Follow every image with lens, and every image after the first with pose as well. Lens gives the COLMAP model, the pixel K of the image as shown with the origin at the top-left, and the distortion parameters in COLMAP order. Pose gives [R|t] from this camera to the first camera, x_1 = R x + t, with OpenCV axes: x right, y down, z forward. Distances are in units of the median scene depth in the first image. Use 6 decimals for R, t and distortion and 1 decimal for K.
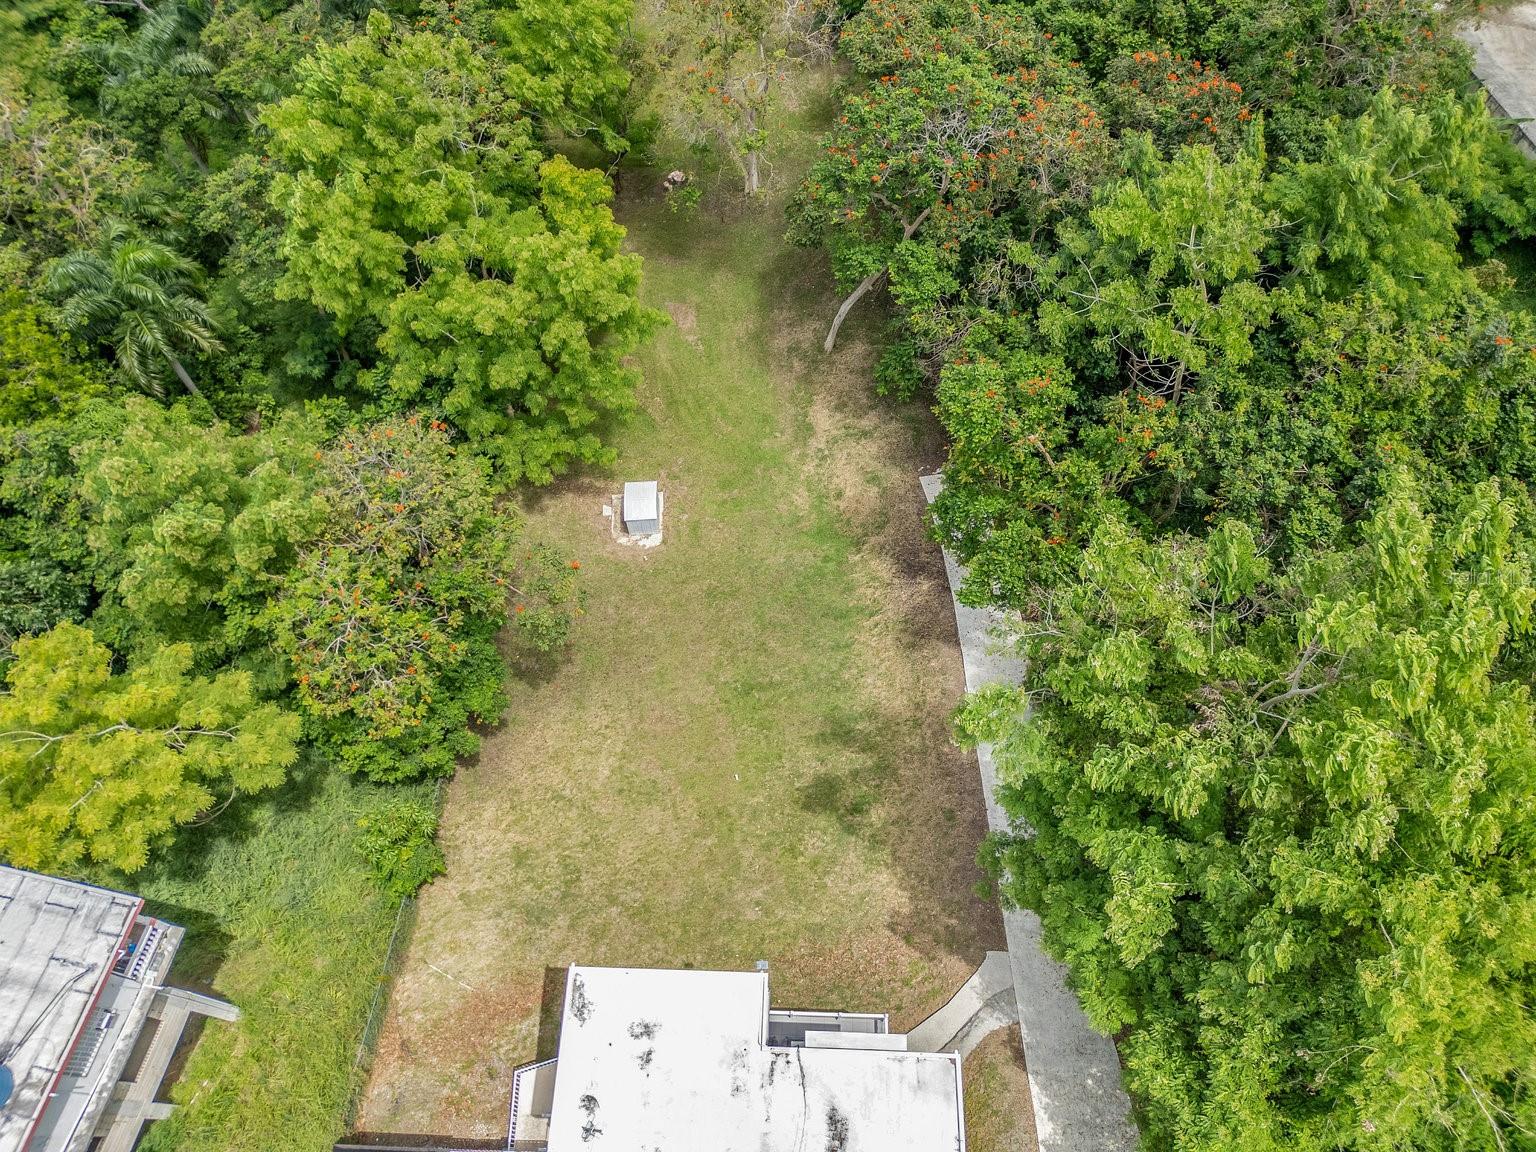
lens RADIAL K [[1102.2, 0, 768.0], [0, 1102.2, 576.0], [0, 0, 1]] dist [0.063617, -0.045845]
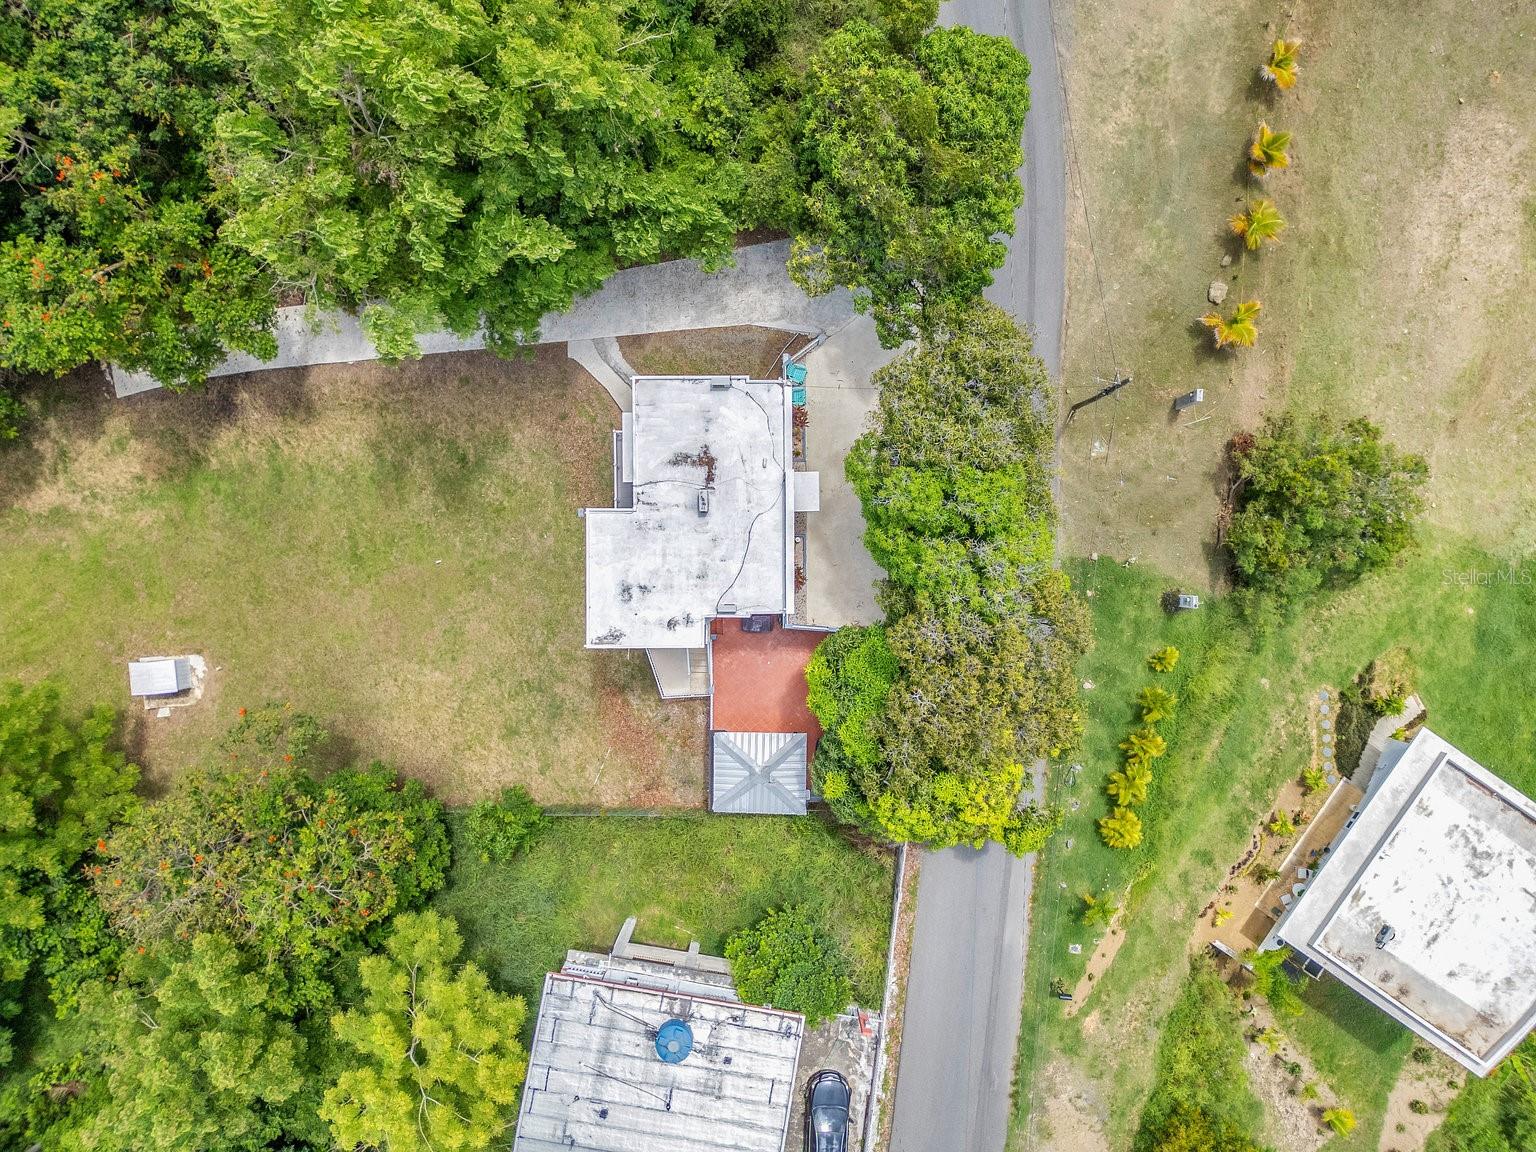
lens RADIAL K [[1102.2, 0, 768.0], [0, 1102.2, 576.0], [0, 0, 1]] dist [0.063617, -0.045845]
pose [[-0.034119, -0.999417, 0.000900, -0.069855], [0.884498, -0.029776, 0.465593, -0.071720], [-0.465295, 0.016682, 0.884998, -0.262873]]
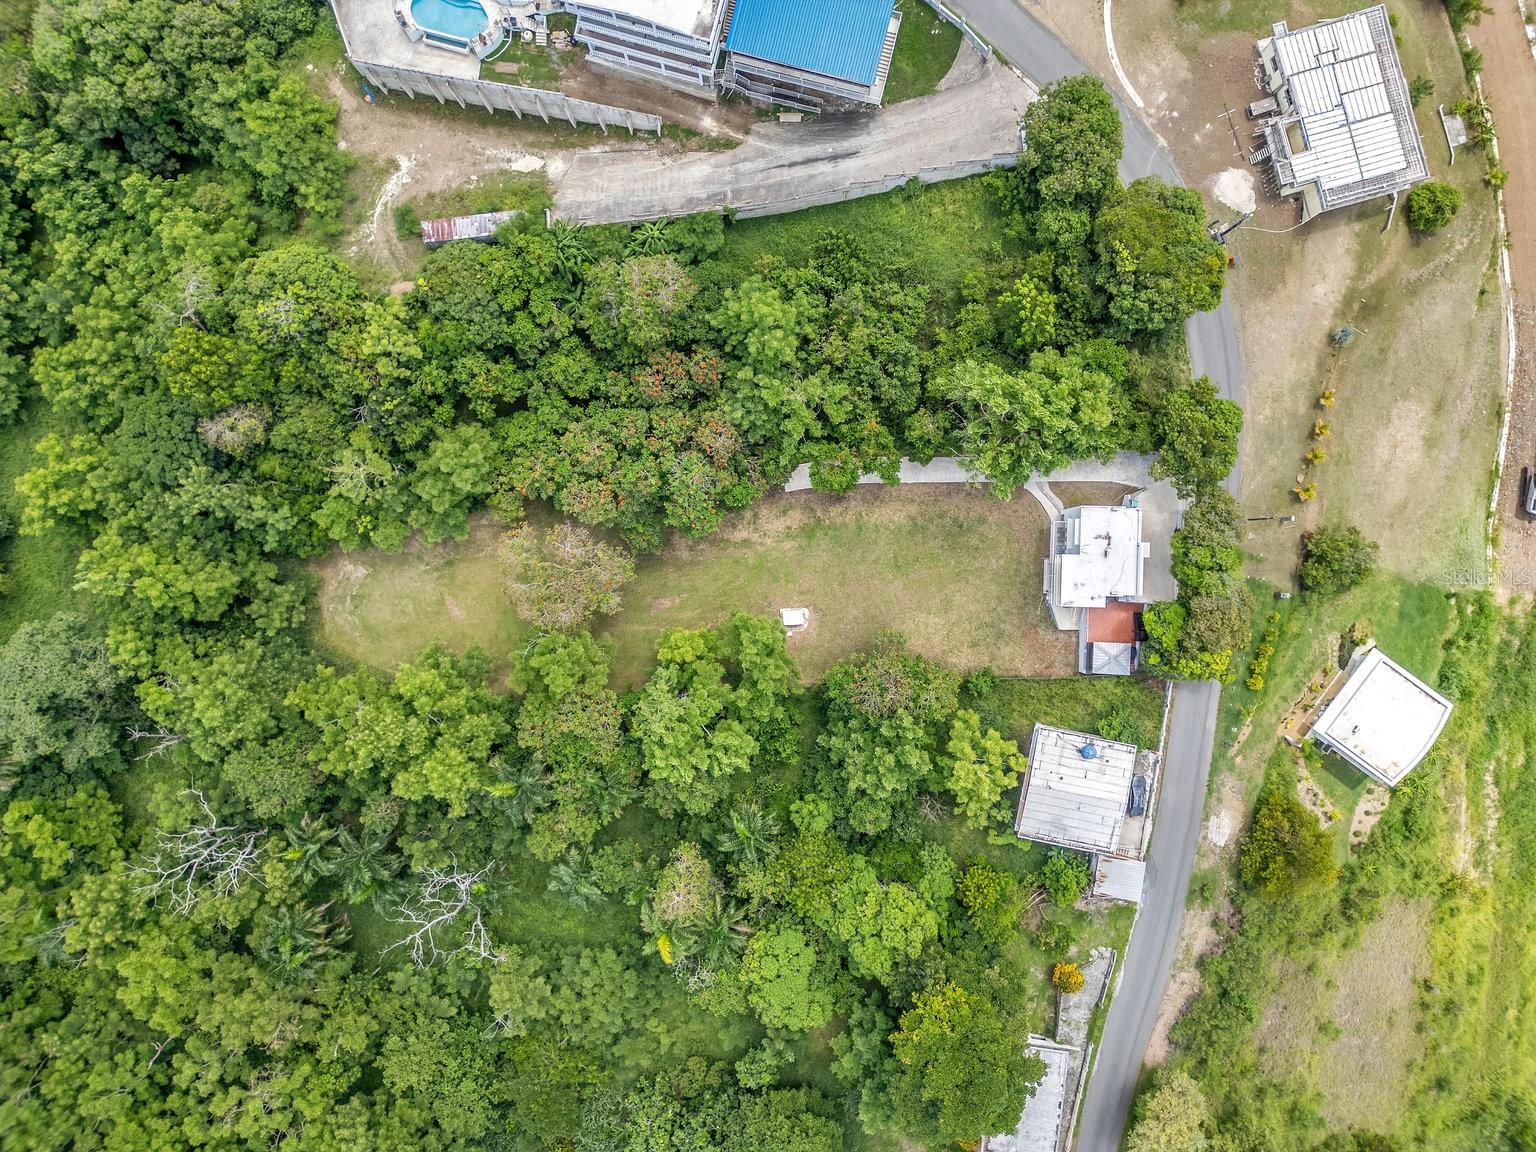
lens RADIAL K [[1064.5, 0, 768.0], [0, 1064.5, 576.0], [0, 0, 1]] dist [0.044996, -0.002639]
pose [[-0.005730, -0.999978, -0.003268, -0.039427], [0.886205, -0.006592, 0.463247, -1.765068], [-0.463258, -0.000242, 0.886223, -1.394878]]
